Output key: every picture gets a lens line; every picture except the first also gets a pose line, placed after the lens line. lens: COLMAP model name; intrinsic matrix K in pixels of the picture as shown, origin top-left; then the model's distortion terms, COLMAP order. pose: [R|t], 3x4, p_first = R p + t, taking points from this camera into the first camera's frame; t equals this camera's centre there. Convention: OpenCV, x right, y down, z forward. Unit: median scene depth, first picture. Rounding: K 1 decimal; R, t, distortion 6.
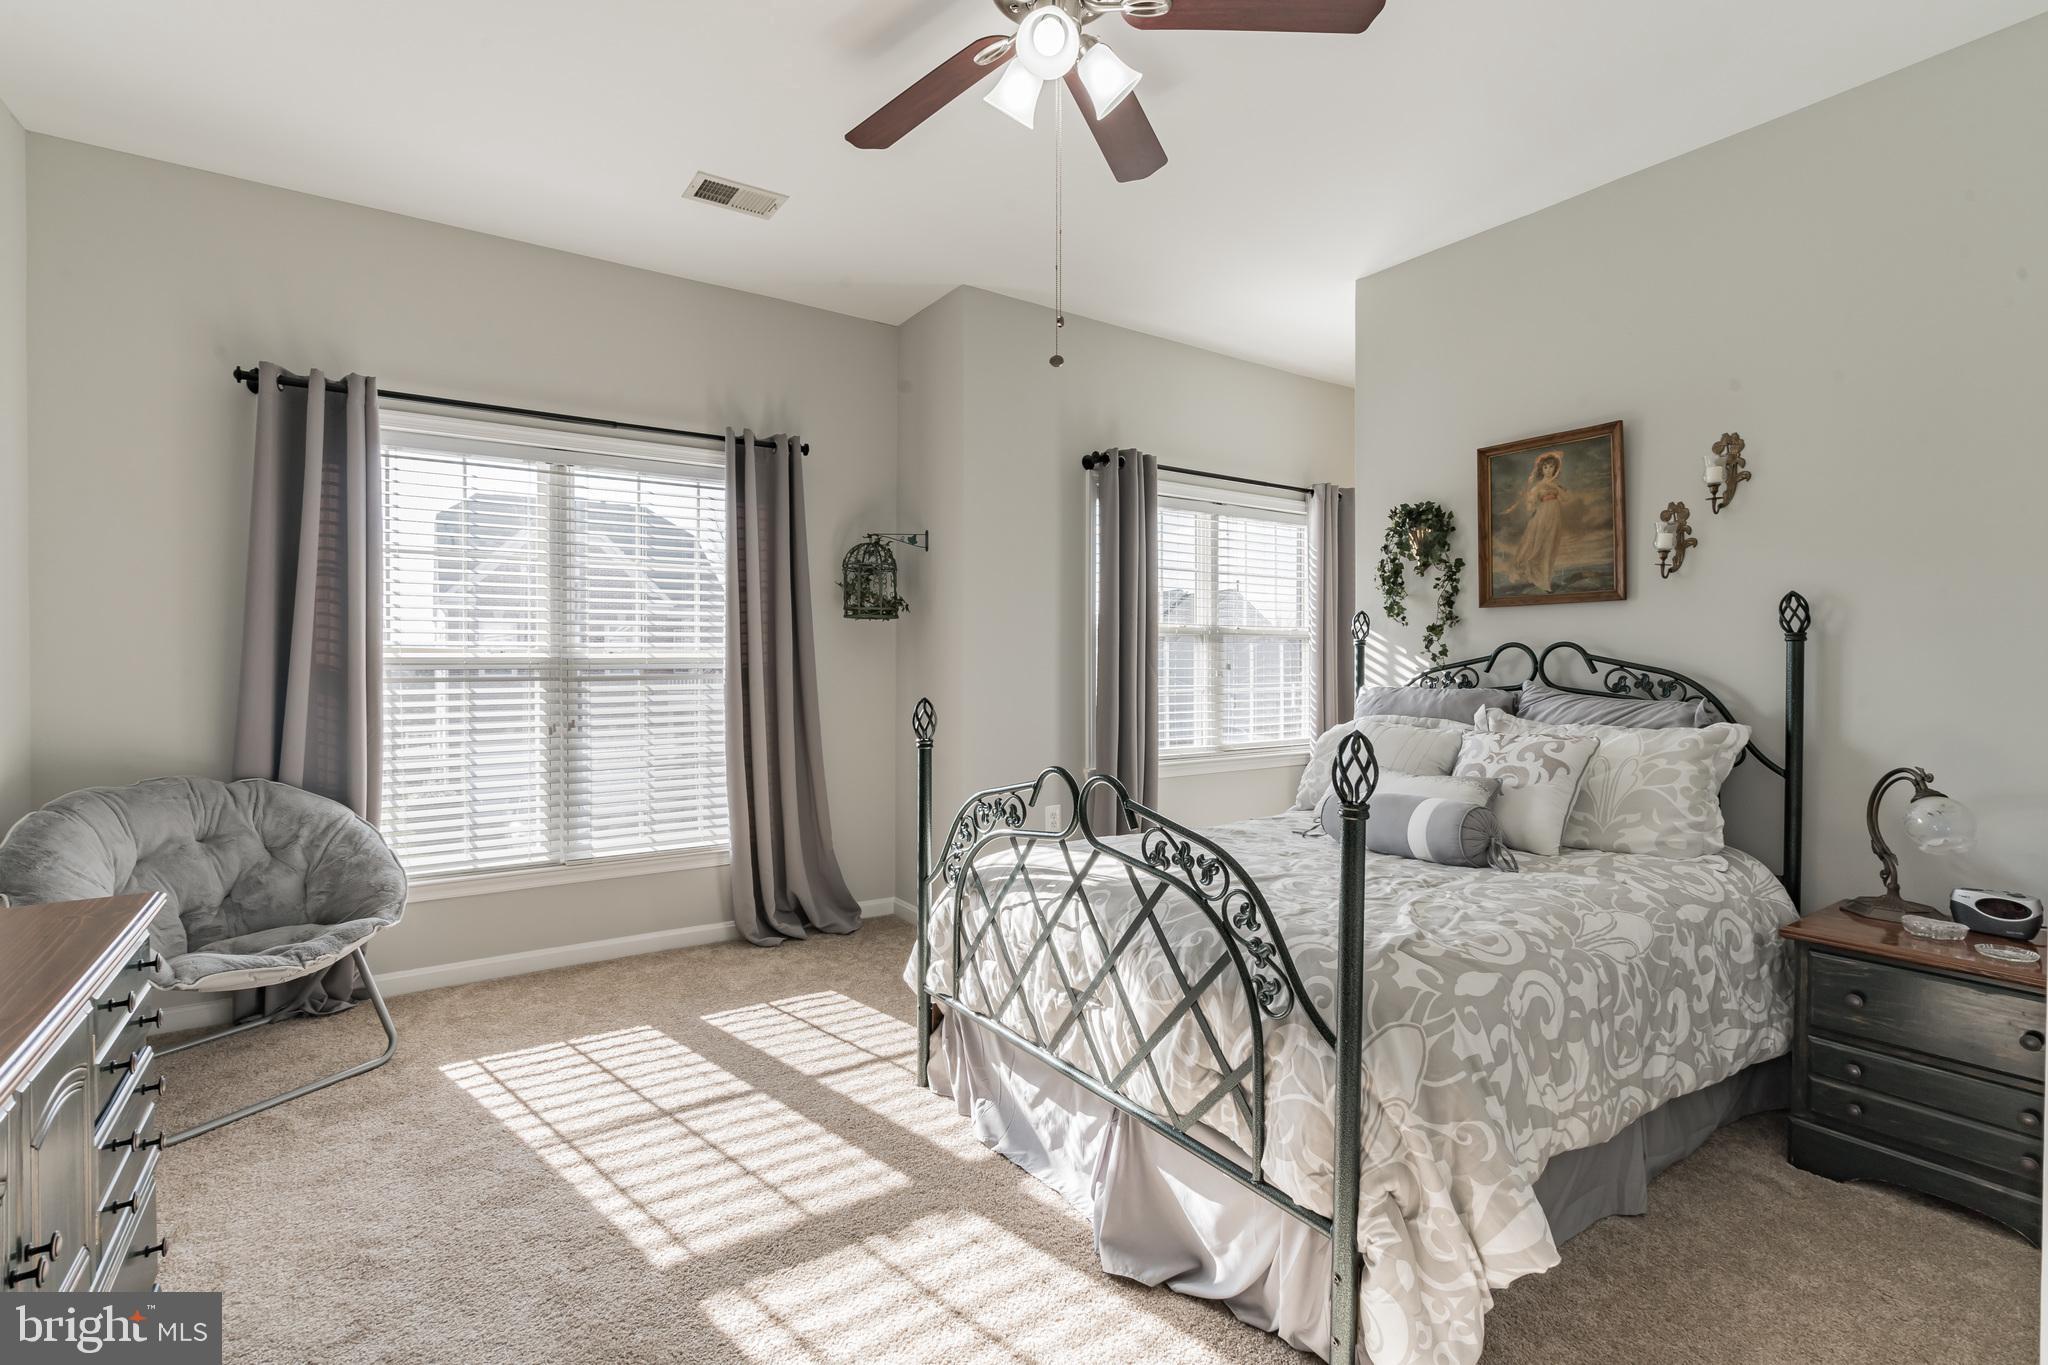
lens RADIAL K [[965.6, 0, 1020.0], [0, 965.6, 672.1], [0, 0, 1]] dist [0.028615, -0.000024]
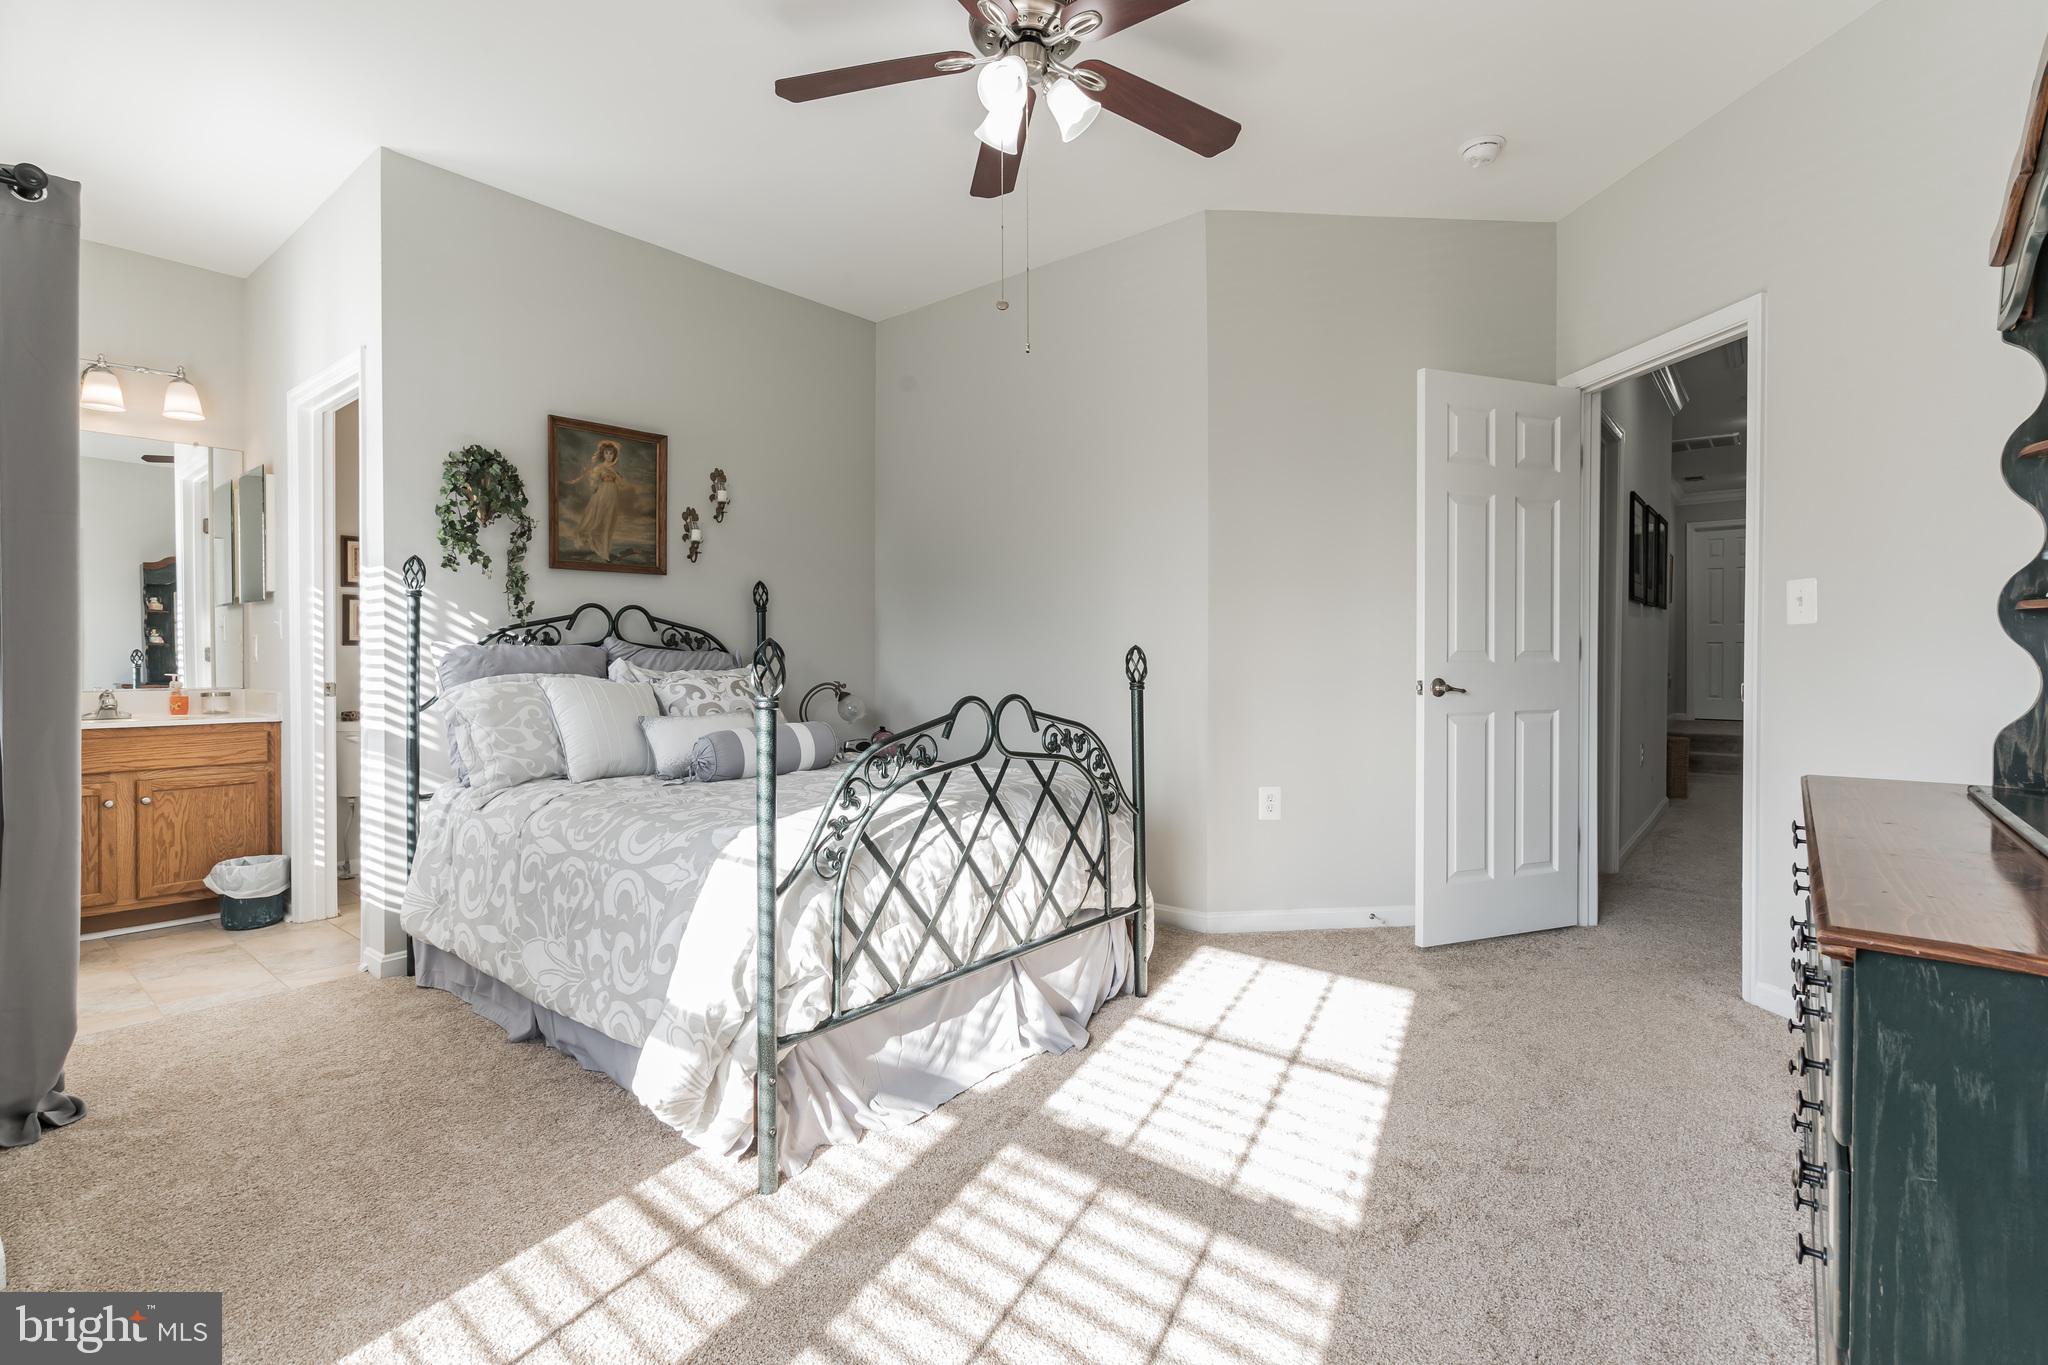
lens RADIAL K [[923.7, 0, 1024.0], [0, 923.7, 682.5], [0, 0, 1]] dist [-0.001068, -0.000052]
pose [[-0.280724, -0.026477, 0.959423, -0.728101], [0.019123, 0.999267, 0.033172, 0.038873], [-0.959598, 0.027659, -0.280012, 0.933155]]
